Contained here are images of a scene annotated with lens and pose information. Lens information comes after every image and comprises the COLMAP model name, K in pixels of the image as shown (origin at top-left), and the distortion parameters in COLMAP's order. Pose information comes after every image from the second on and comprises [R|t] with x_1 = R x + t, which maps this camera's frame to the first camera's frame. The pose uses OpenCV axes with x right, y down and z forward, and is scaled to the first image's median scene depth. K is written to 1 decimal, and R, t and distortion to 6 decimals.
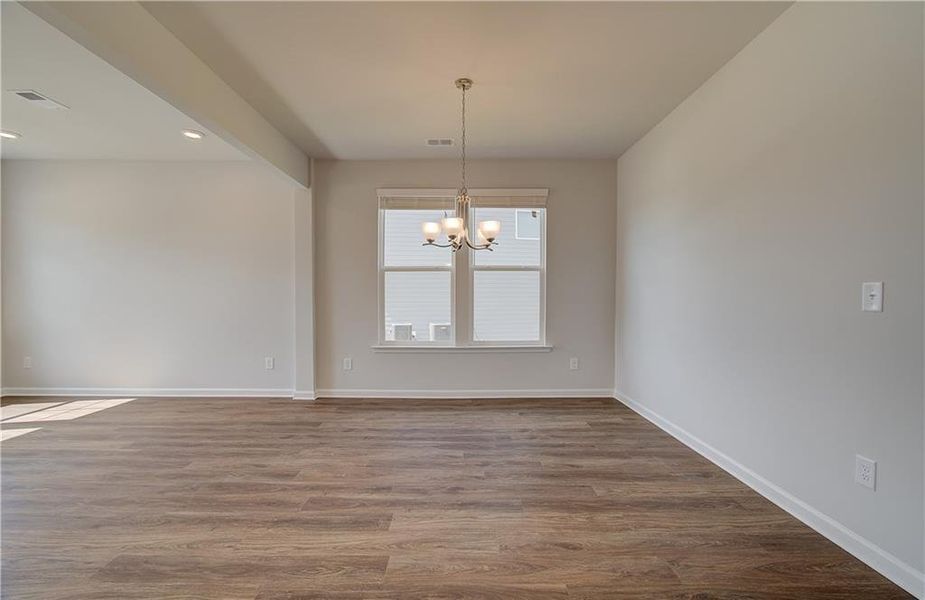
lens RADIAL K [[406.5, 0, 468.0], [0, 406.5, 301.8], [0, 0, 1]] dist [-0.015099, 0.007723]
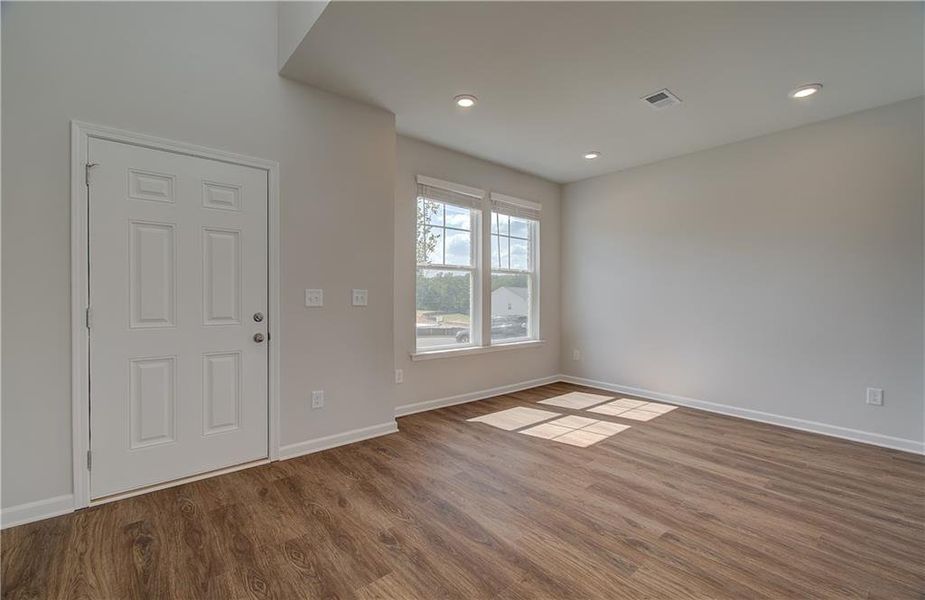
lens RADIAL K [[406.5, 0, 459.7], [0, 406.5, 298.4], [0, 0, 1]] dist [-0.015099, 0.007723]
pose [[0.632129, 0.008134, -0.774821, -0.457726], [-0.014247, 0.999898, -0.001127, -0.007400], [0.774733, 0.011752, 0.632180, 0.000598]]
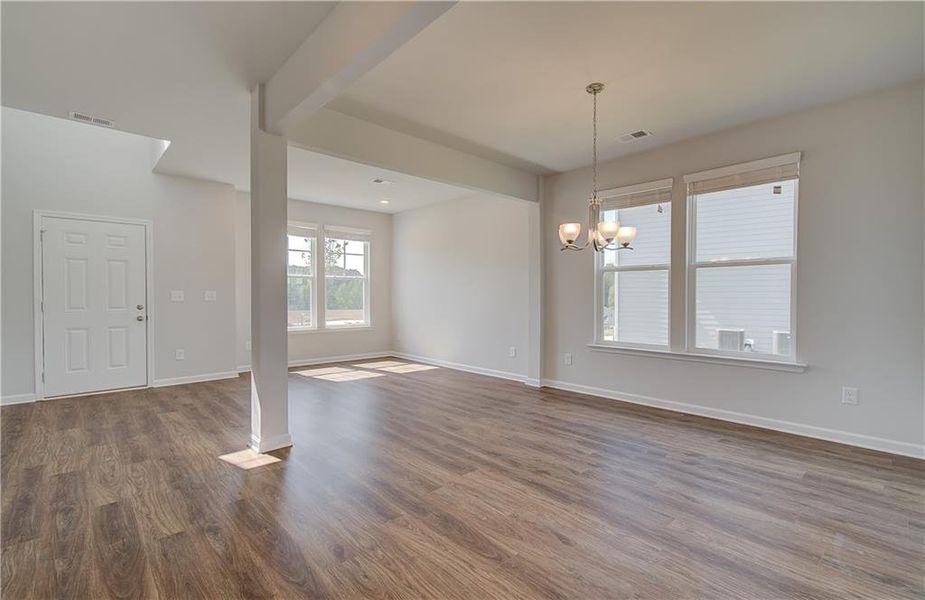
lens RADIAL K [[424.4, 0, 457.5], [0, 424.4, 298.4], [0, 0, 1]] dist [-0.009705, 0.004149]
pose [[0.668574, 0.005208, -0.743627, 0.392669], [-0.009734, 0.999951, -0.001749, -0.005336], [0.743581, 0.008408, 0.668592, 0.028096]]
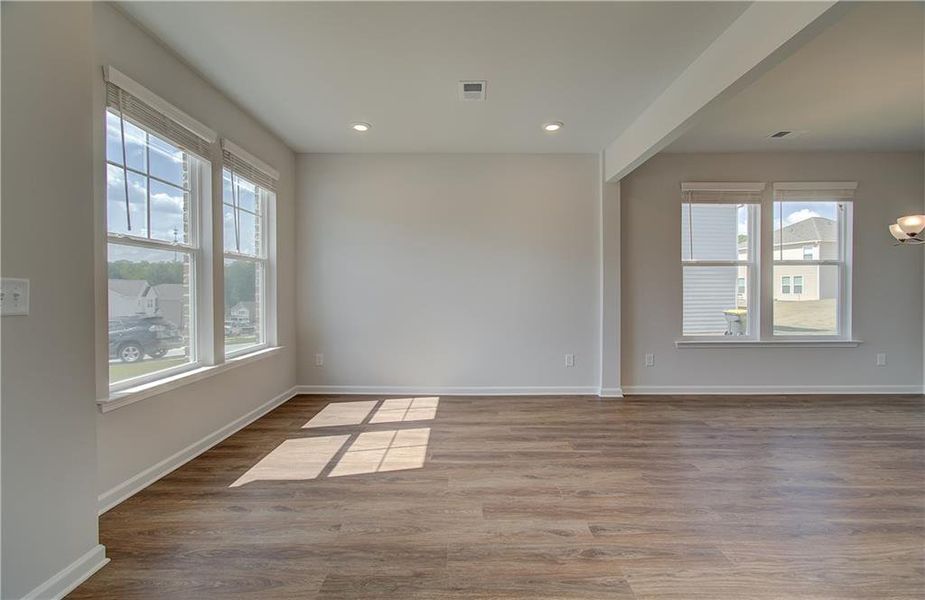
lens RADIAL K [[406.5, 0, 474.9], [0, 406.5, 293.2], [0, 0, 1]] dist [-0.015099, 0.007723]
pose [[0.999985, -0.002290, -0.004977, -0.807981], [0.002278, 0.999995, -0.002241, -0.009191], [0.004982, 0.002230, 0.999985, 0.017426]]
